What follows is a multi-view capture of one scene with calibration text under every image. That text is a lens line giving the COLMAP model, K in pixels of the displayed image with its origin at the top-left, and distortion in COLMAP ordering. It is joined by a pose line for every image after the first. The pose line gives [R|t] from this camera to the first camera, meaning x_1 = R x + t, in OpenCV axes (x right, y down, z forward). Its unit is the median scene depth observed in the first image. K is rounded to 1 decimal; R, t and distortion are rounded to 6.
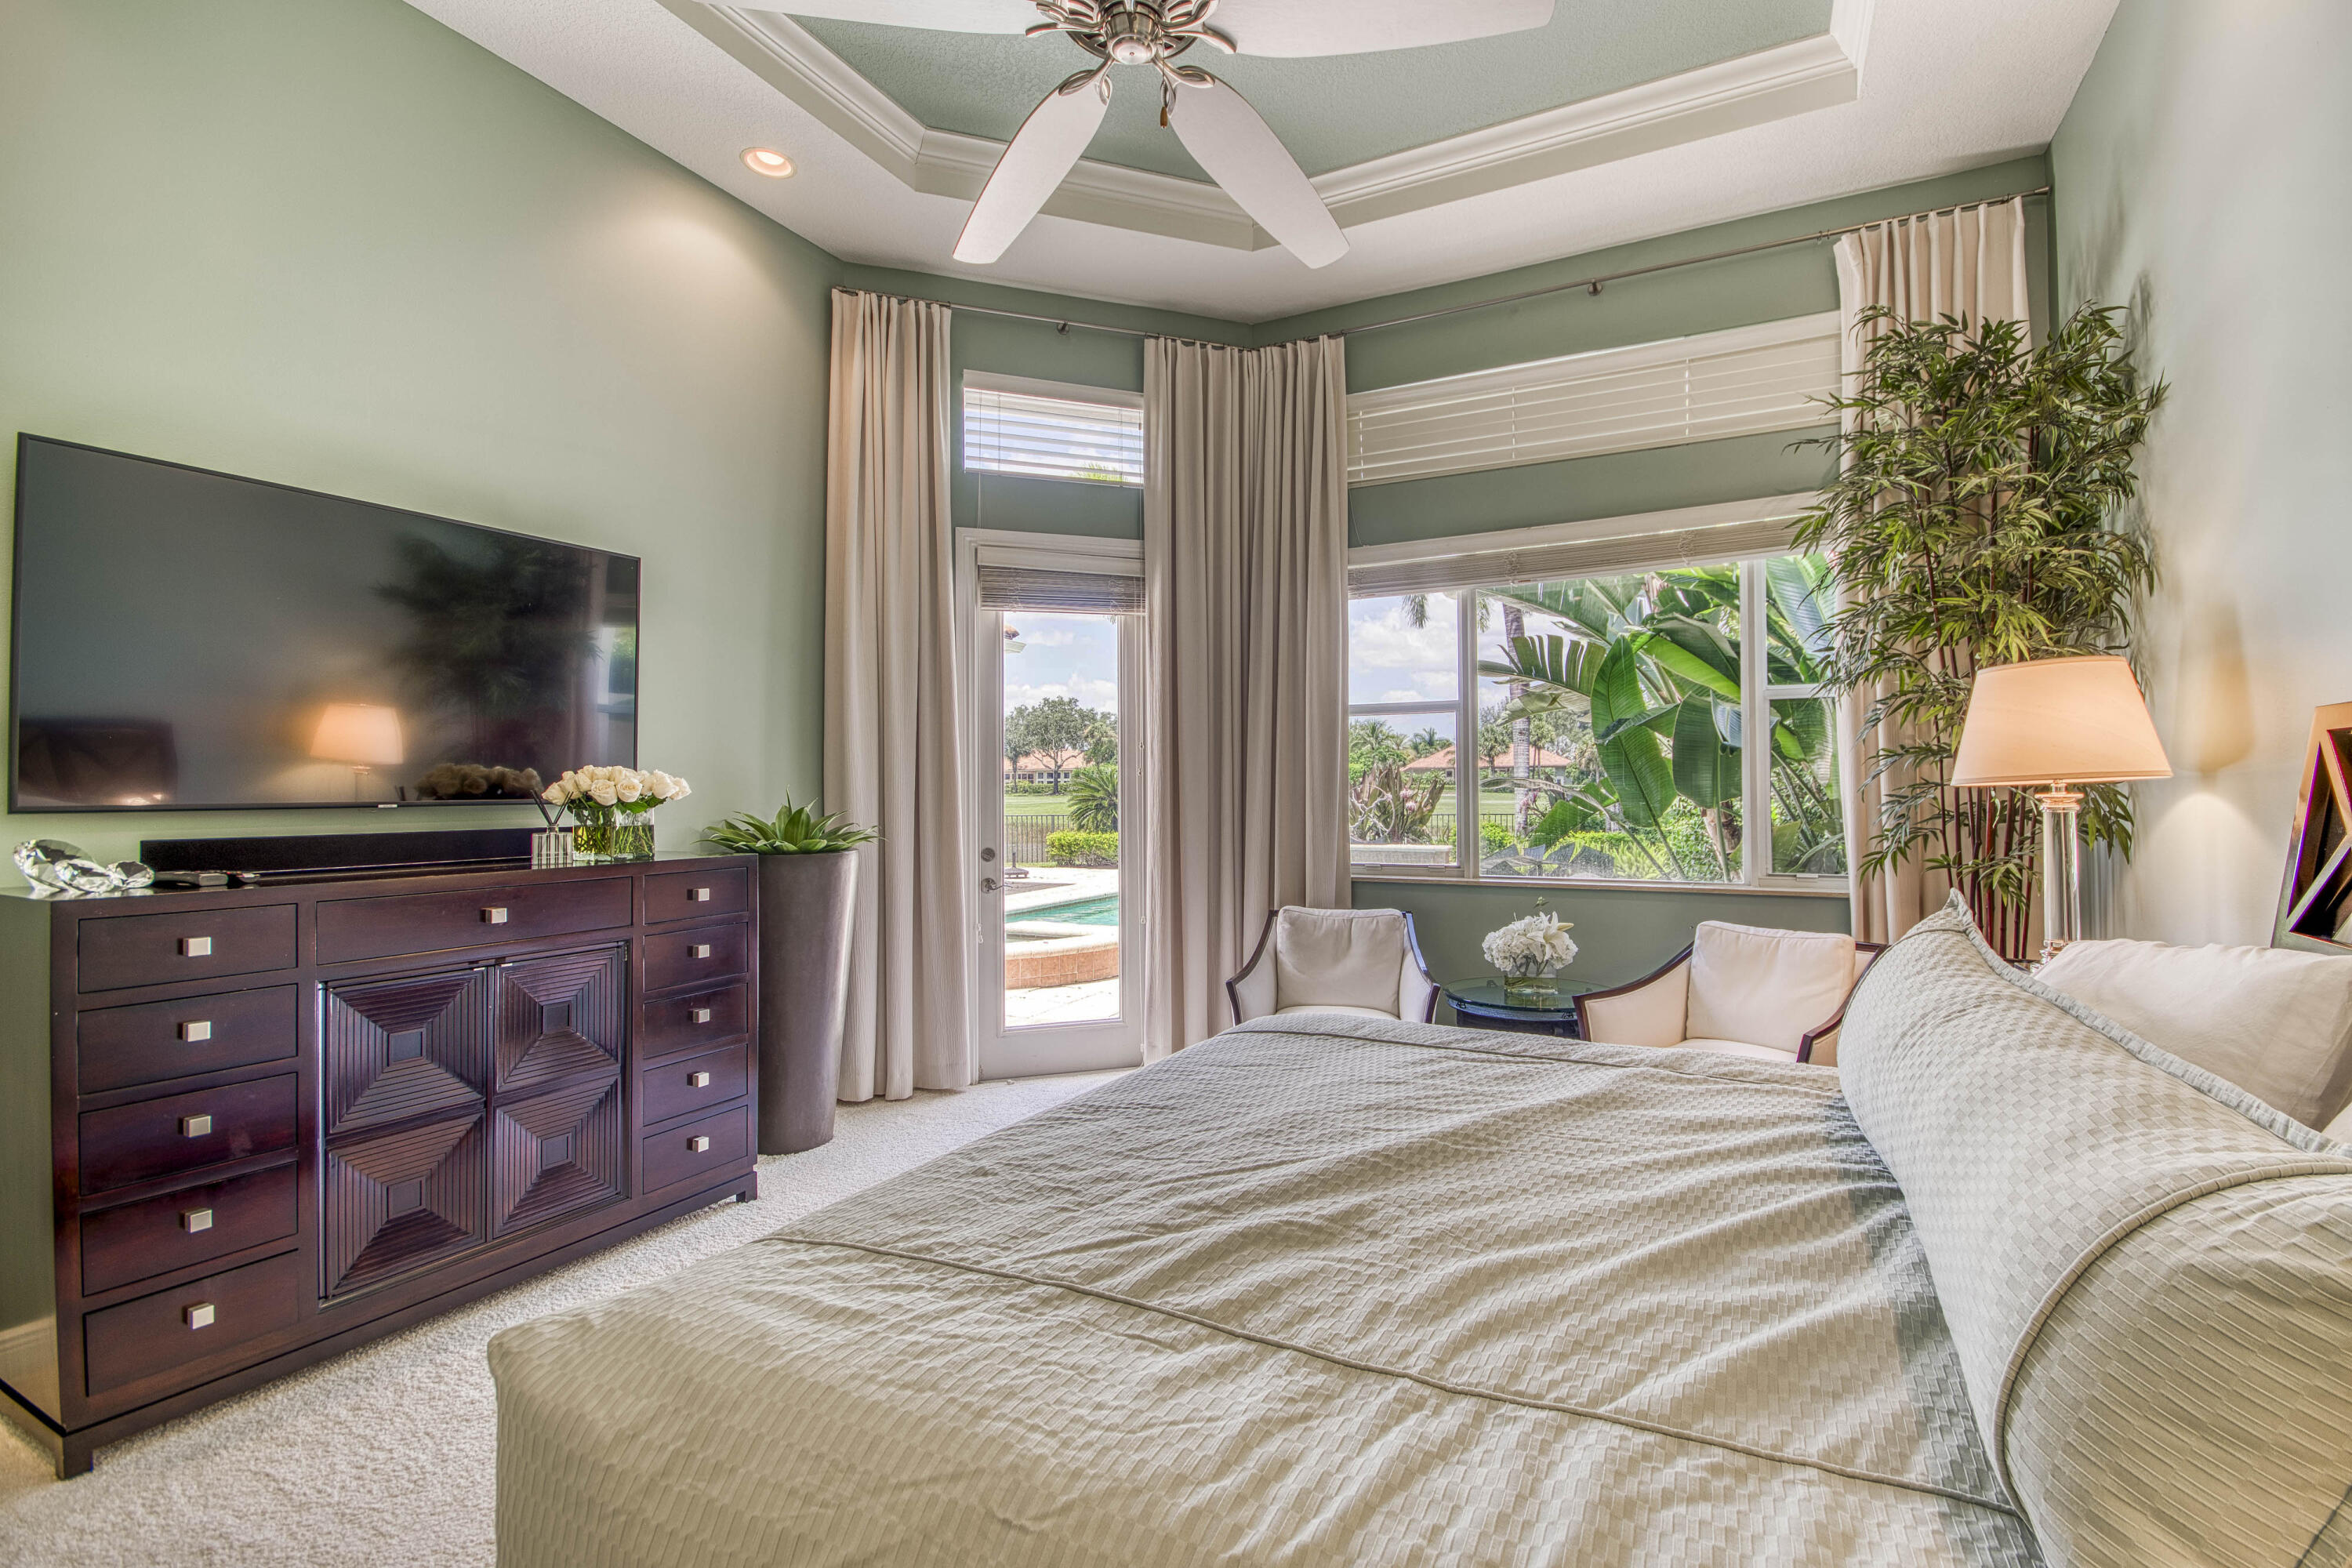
lens RADIAL K [[1041.9, 0, 1183.7], [0, 1041.9, 775.5], [0, 0, 1]] dist [0.007842, -0.009714]
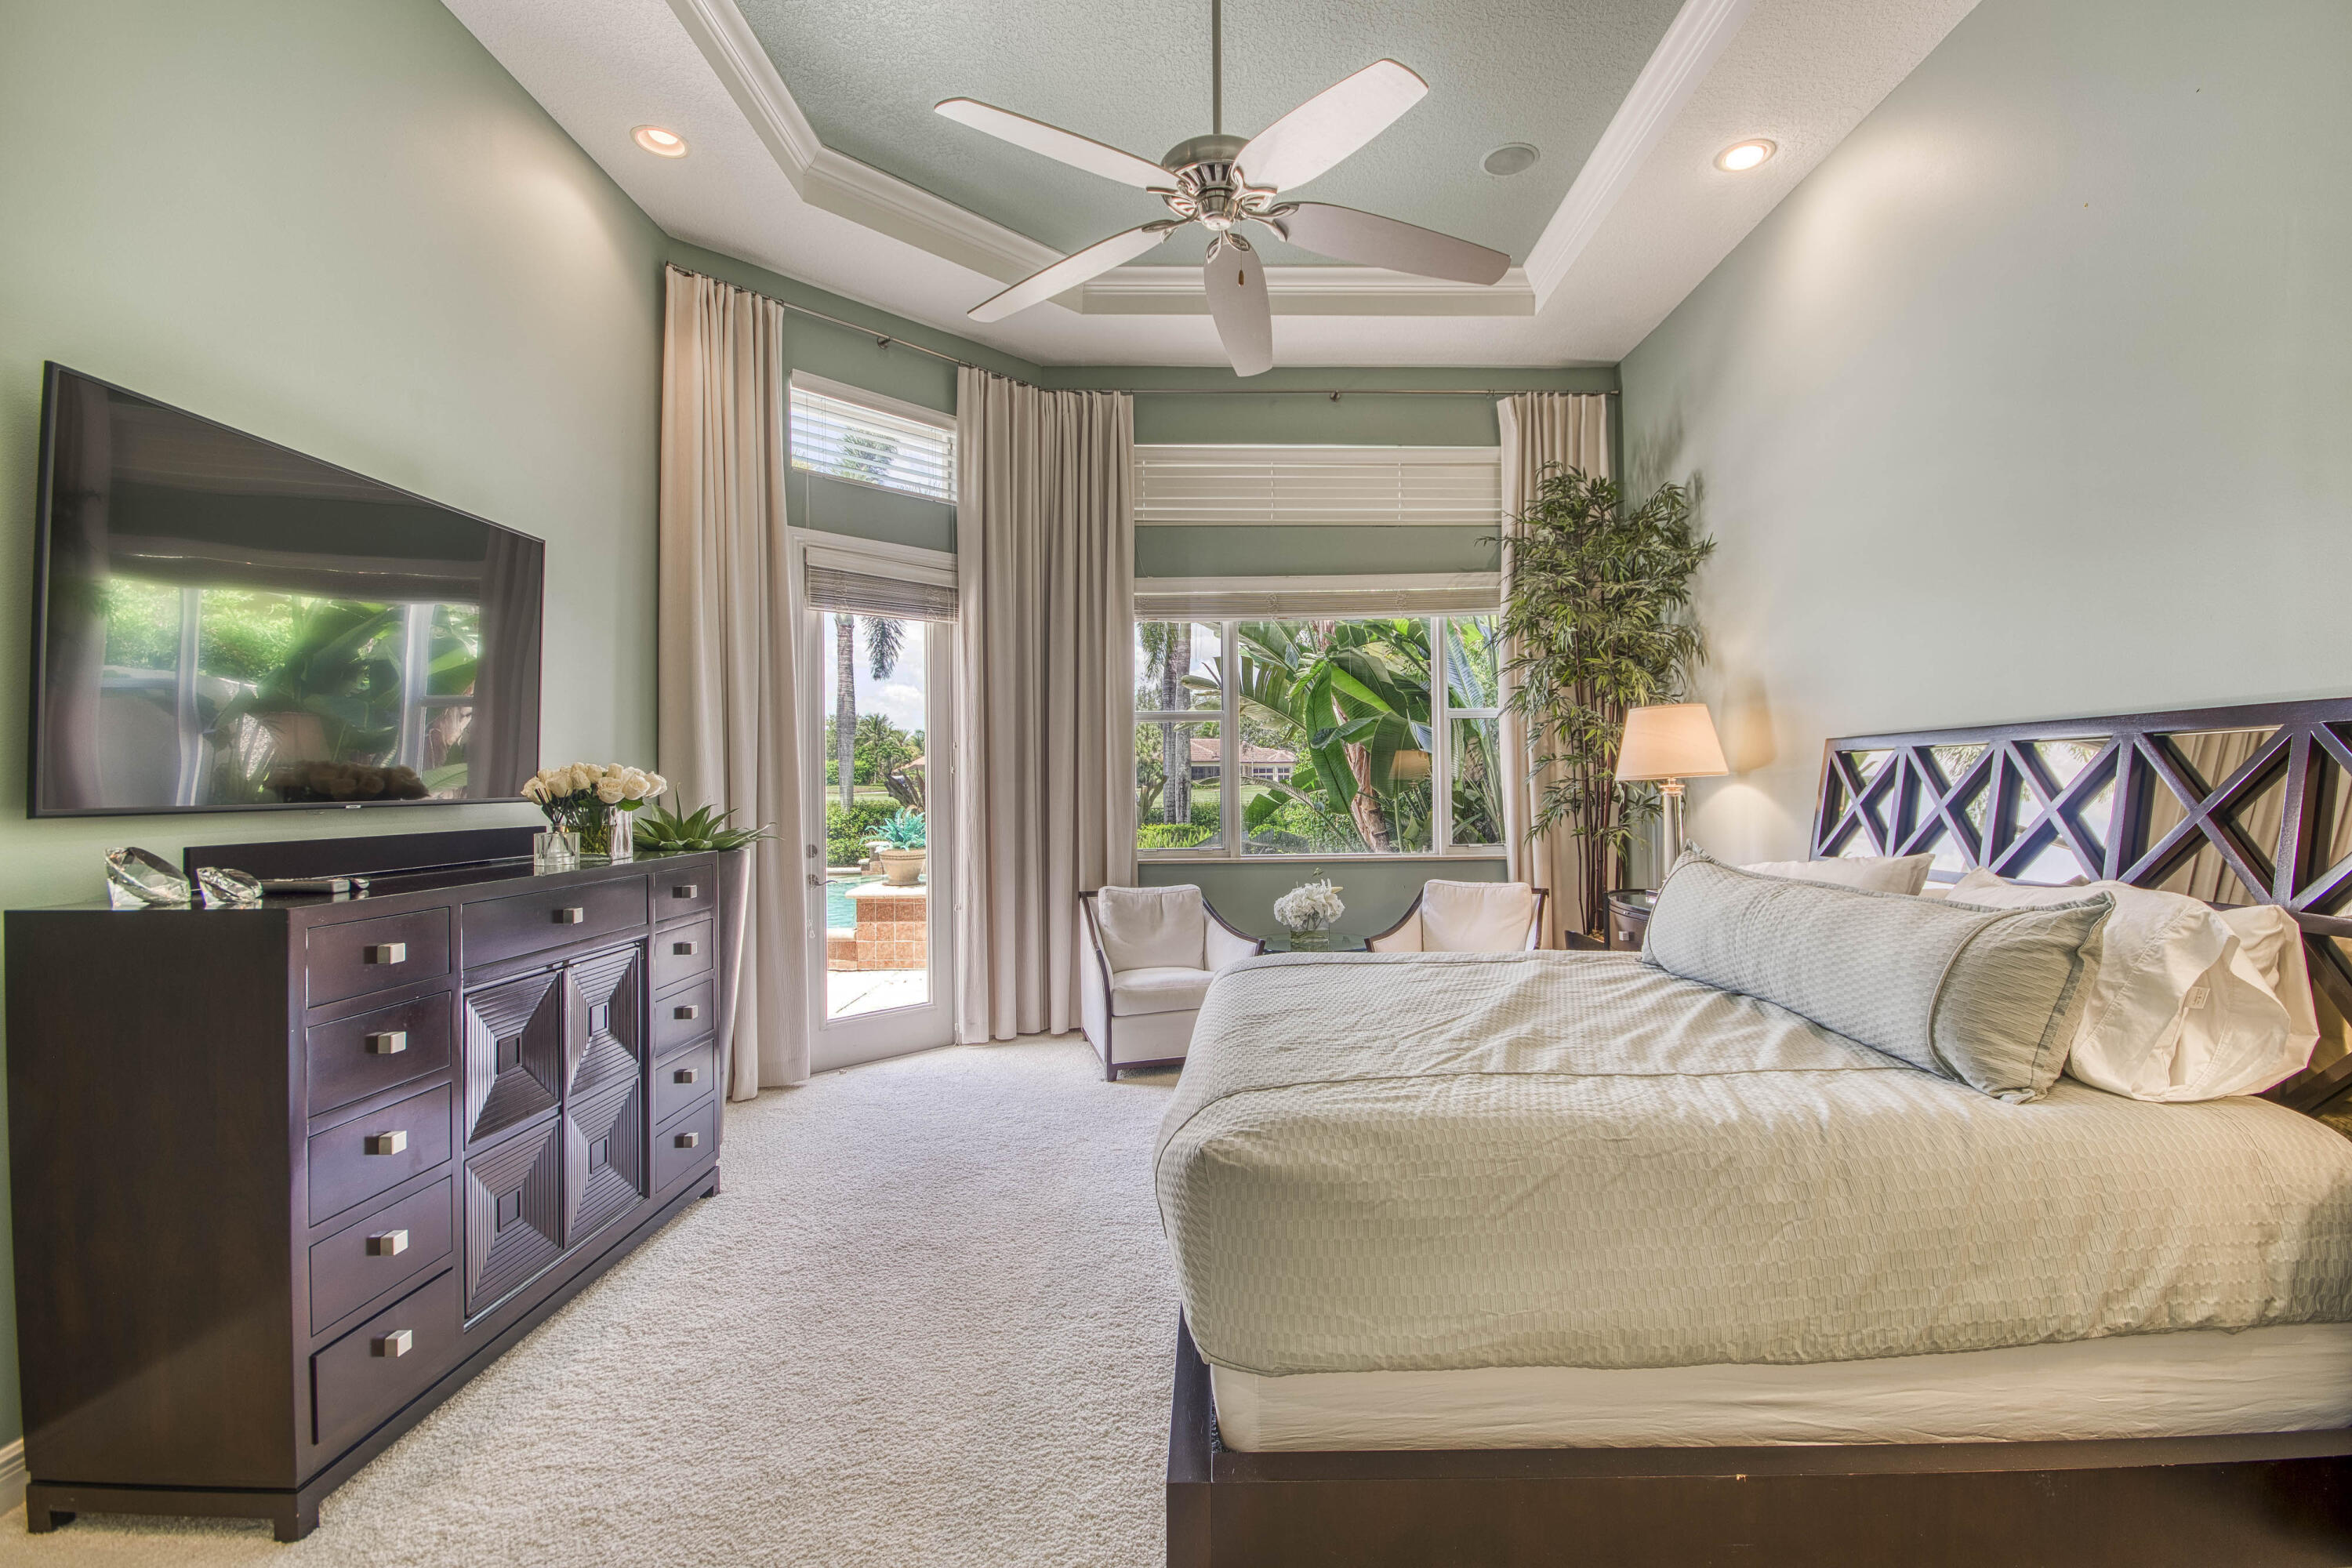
lens RADIAL K [[1041.9, 0, 1213.7], [0, 1041.9, 774.5], [0, 0, 1]] dist [0.007842, -0.009714]
pose [[0.891608, 0.000592, 0.452808, -0.340476], [-0.001469, 0.999998, 0.001586, -0.000930], [-0.452806, -0.002079, 0.891607, -0.088494]]
